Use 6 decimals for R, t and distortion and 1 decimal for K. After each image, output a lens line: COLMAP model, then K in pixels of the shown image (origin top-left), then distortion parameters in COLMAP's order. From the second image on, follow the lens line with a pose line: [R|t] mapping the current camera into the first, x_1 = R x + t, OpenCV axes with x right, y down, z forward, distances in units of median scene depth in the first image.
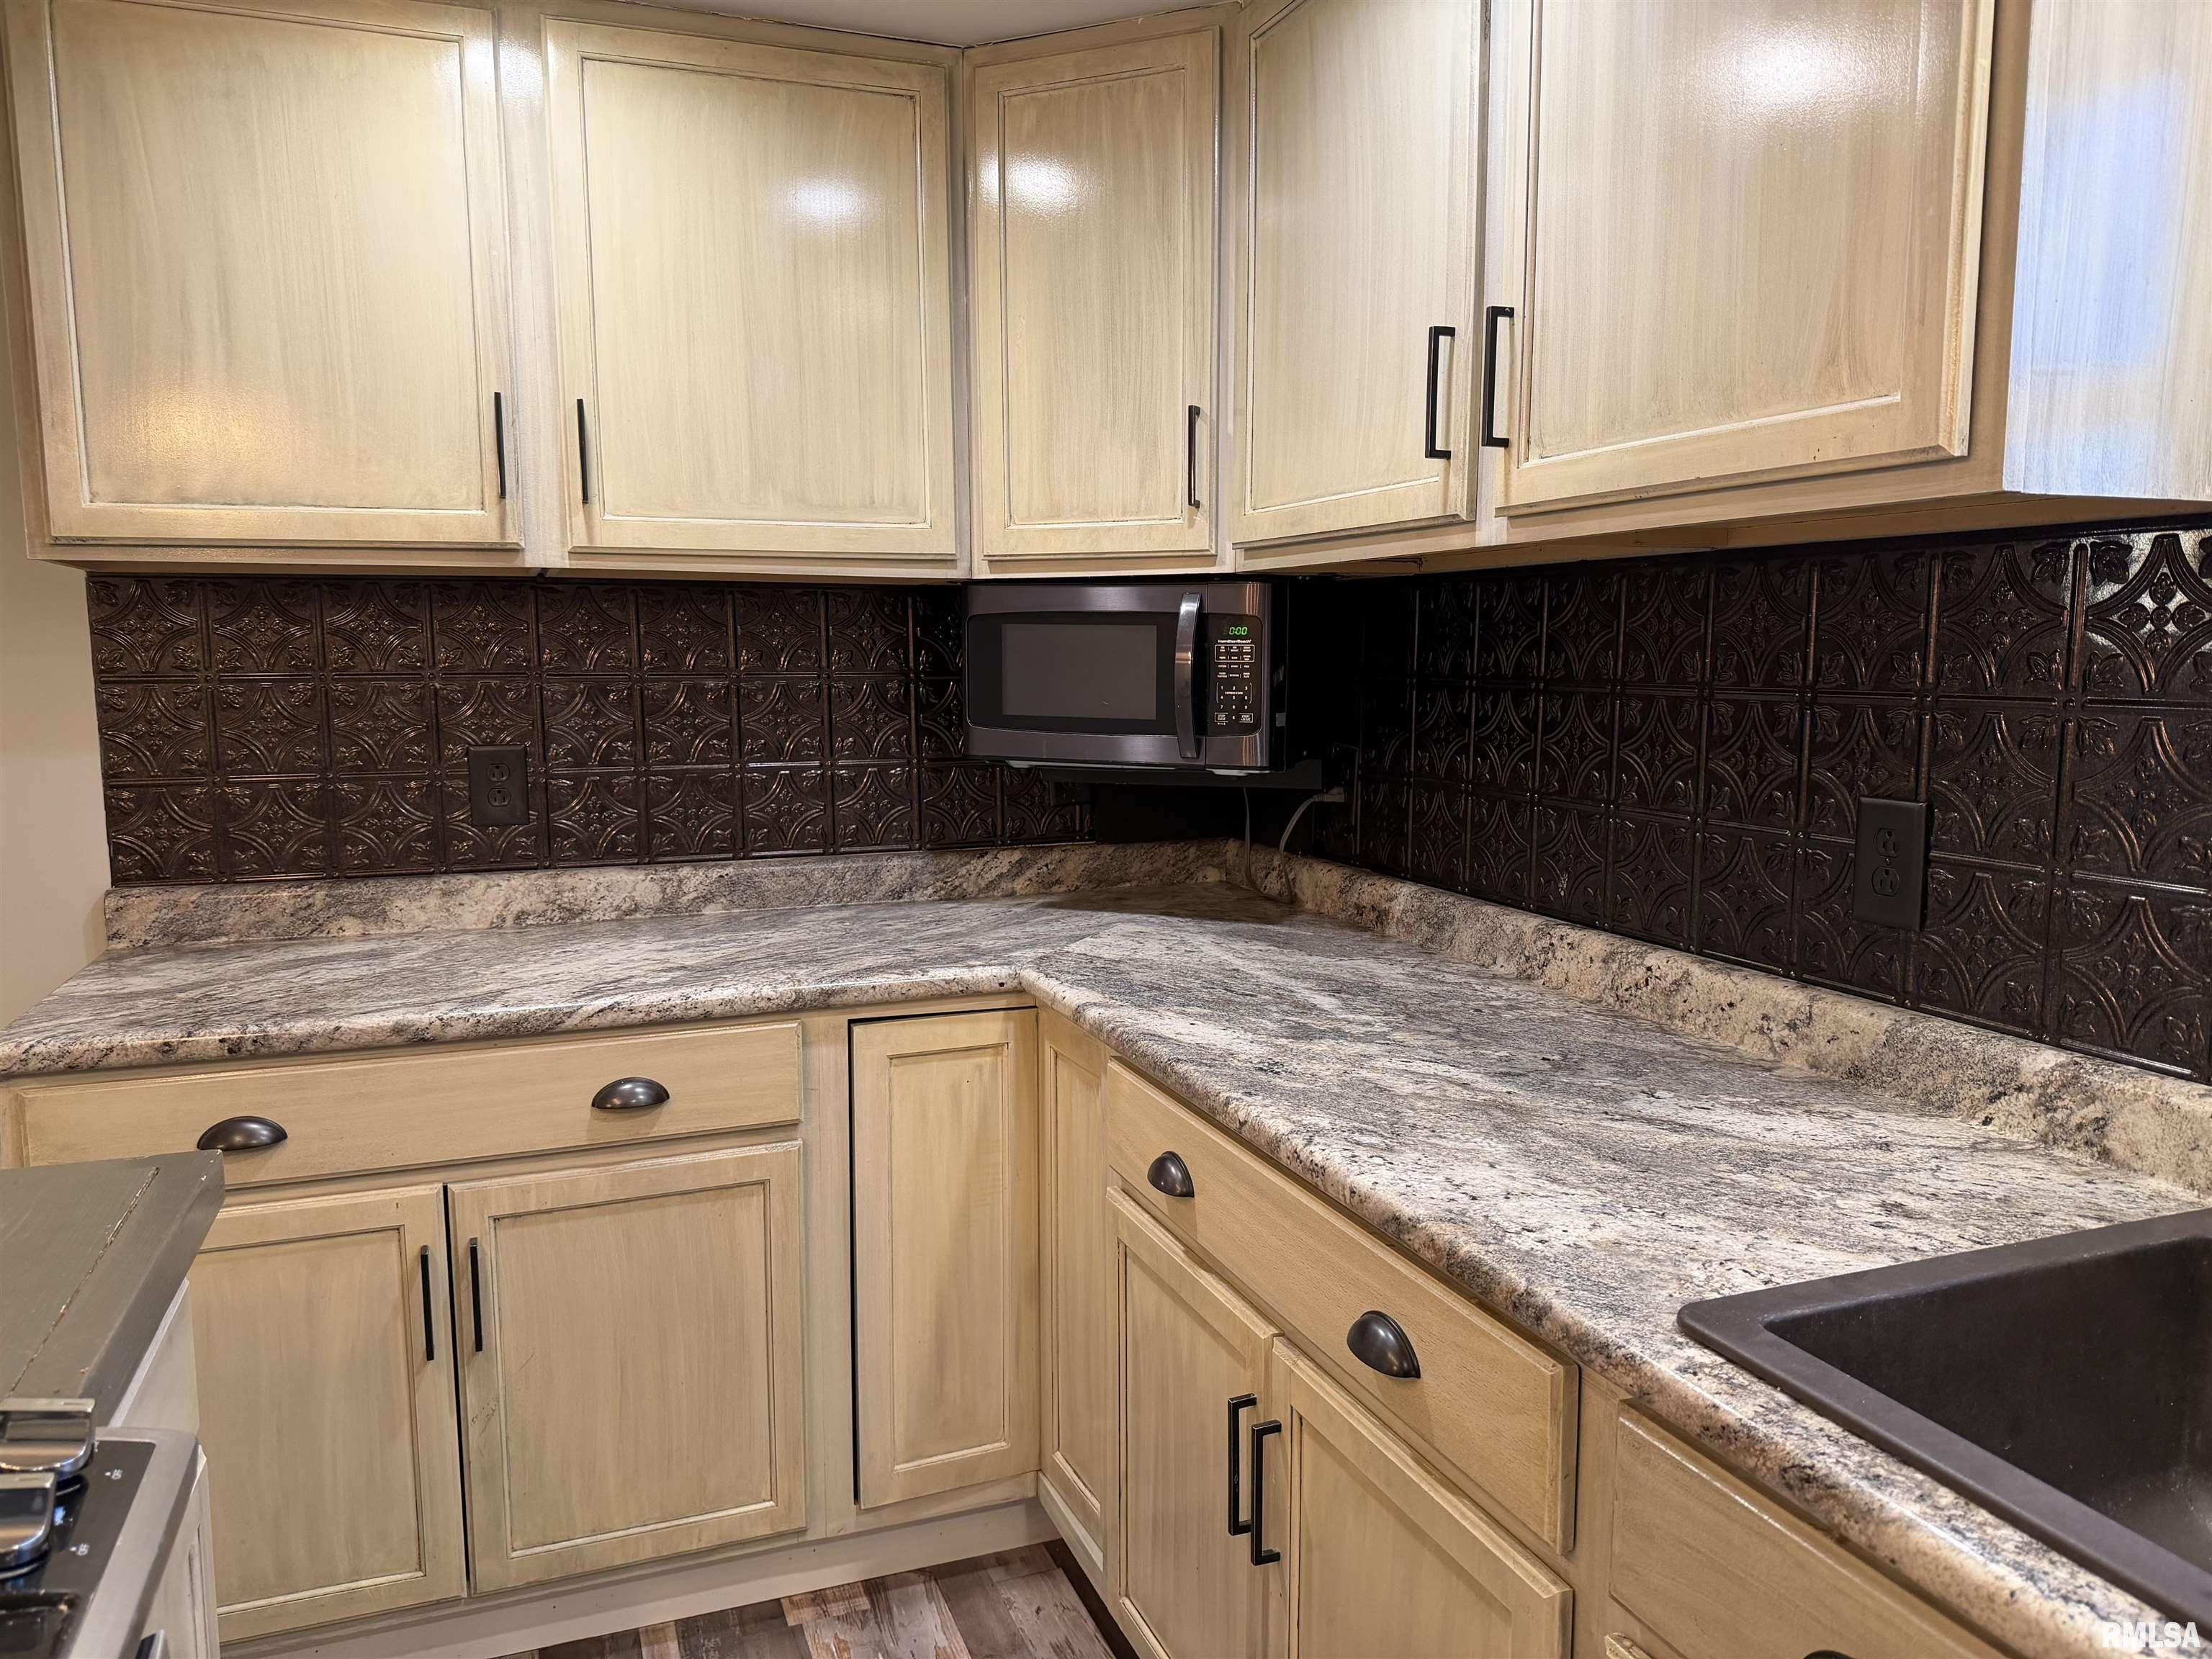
lens RADIAL K [[1551.4, 0, 1125.7], [0, 1551.4, 833.2], [0, 0, 1]] dist [0.143951, -0.272178]
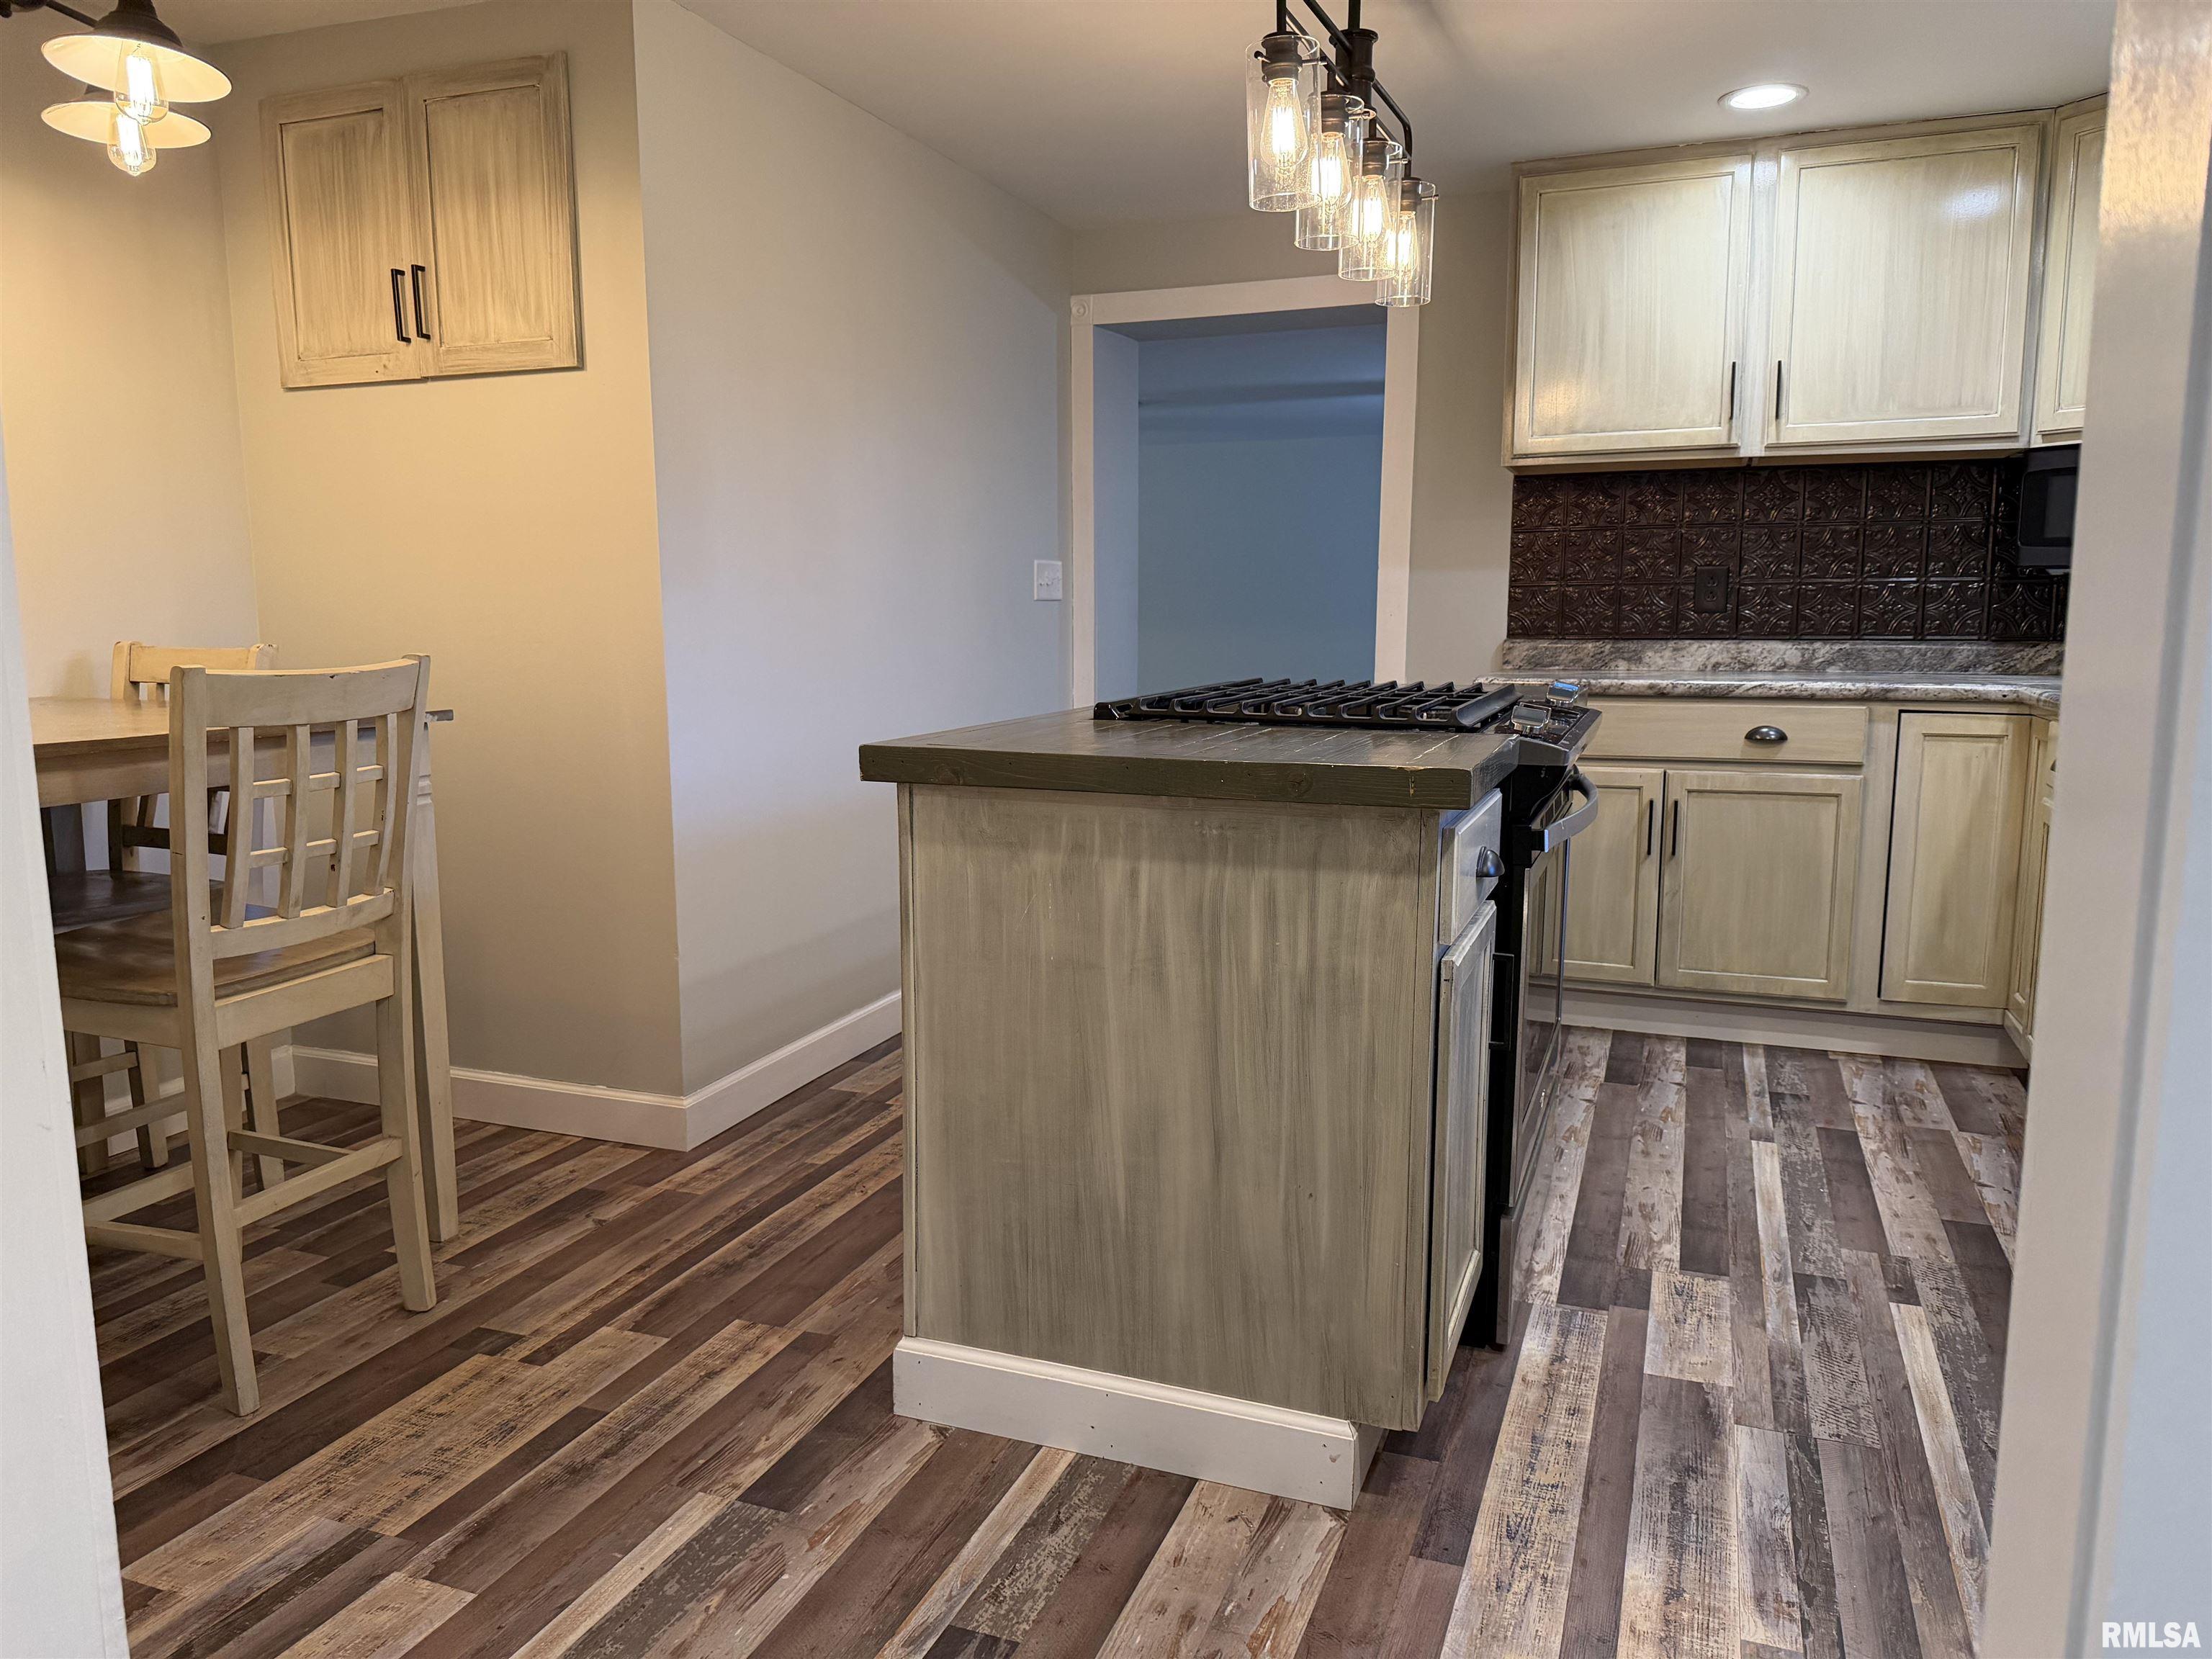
lens RADIAL K [[1543.1, 0, 1106.0], [0, 1543.1, 829.5], [0, 0, 1]] dist [0.029048, -0.042001]
pose [[0.734273, 0.098110, -0.671728, 0.319966], [-0.079335, 0.995123, 0.058622, 0.208484], [0.674203, 0.010247, 0.738475, -0.793837]]
